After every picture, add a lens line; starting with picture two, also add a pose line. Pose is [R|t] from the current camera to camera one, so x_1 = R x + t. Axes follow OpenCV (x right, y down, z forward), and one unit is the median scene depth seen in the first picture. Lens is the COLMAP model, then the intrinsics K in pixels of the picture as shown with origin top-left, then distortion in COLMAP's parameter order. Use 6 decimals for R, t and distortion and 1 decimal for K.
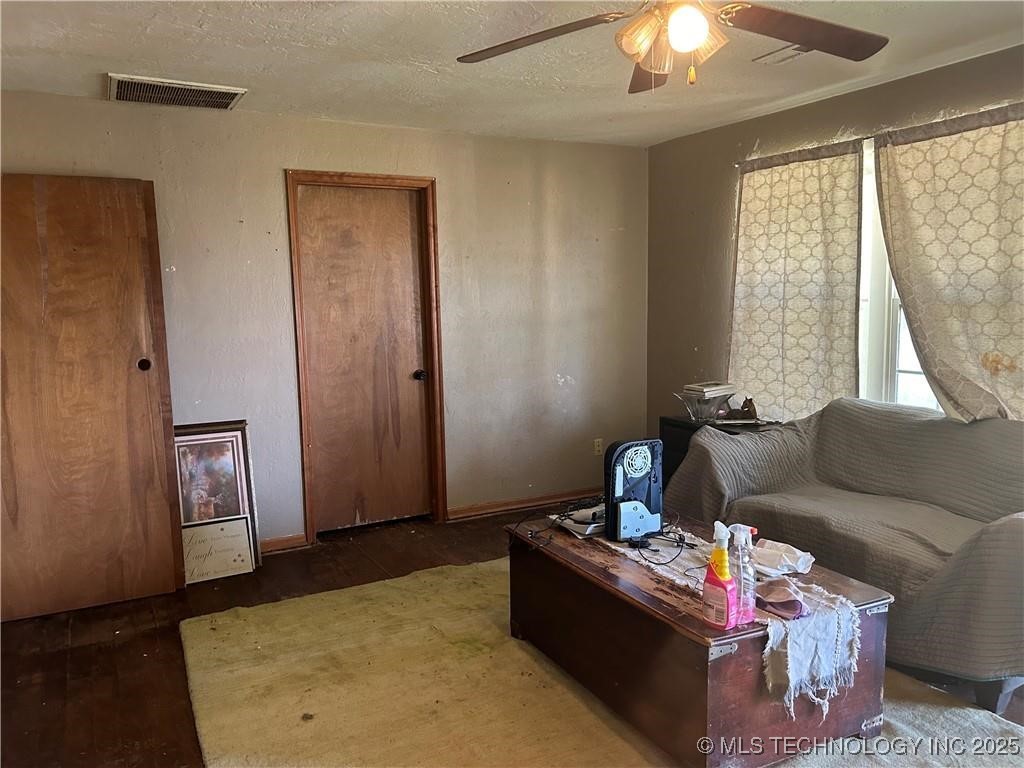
lens RADIAL K [[787.7, 0, 508.1], [0, 787.7, 396.6], [0, 0, 1]] dist [0.127375, -0.157039]
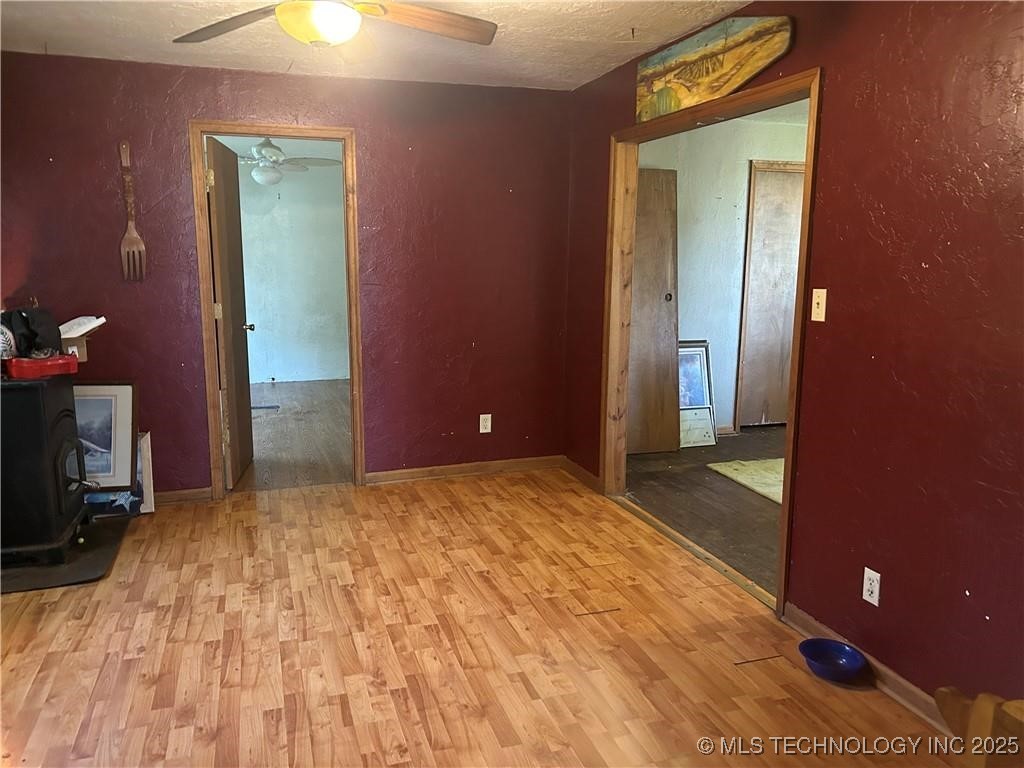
lens RADIAL K [[792.5, 0, 508.8], [0, 792.5, 389.8], [0, 0, 1]] dist [0.080630, -0.065397]
pose [[0.985597, 0.059436, -0.158324, -0.432595], [-0.052918, 0.997581, 0.045080, 0.069696], [0.160620, -0.036053, 0.986358, -0.437875]]
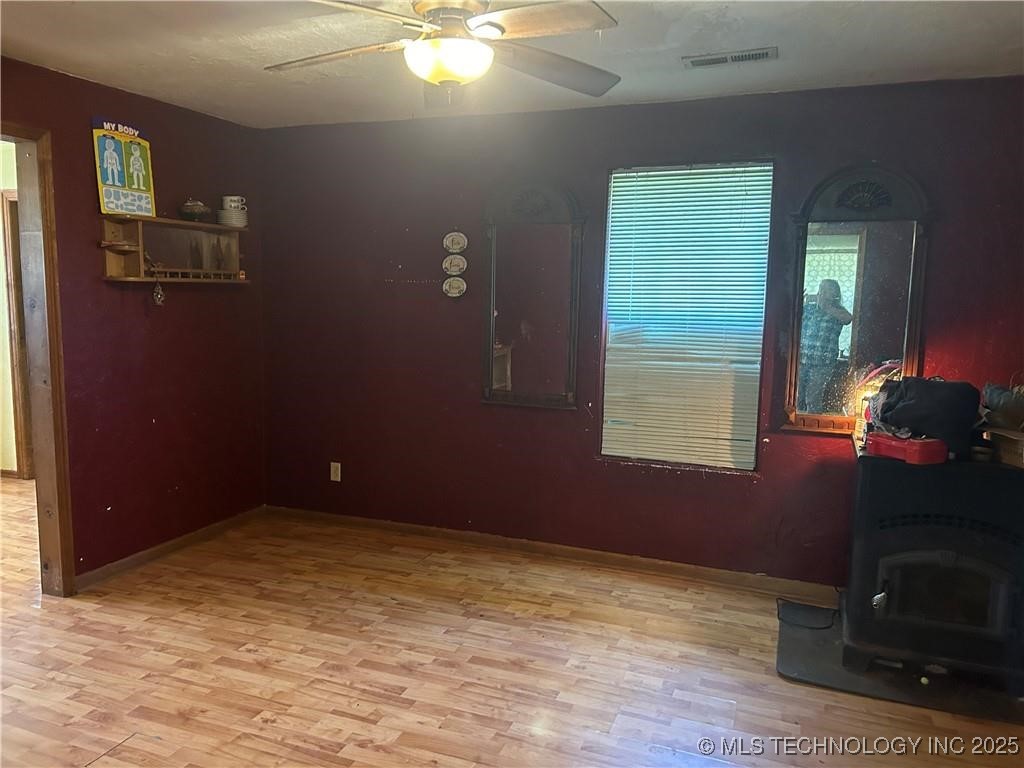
lens RADIAL K [[778.3, 0, 508.3], [0, 778.3, 403.0], [0, 0, 1]] dist [0.006102, 0.005436]
pose [[-0.759048, 0.100408, -0.643245, -0.353753], [-0.086318, 0.963791, 0.252301, -0.063353], [0.645287, 0.247032, -0.722897, 0.529555]]
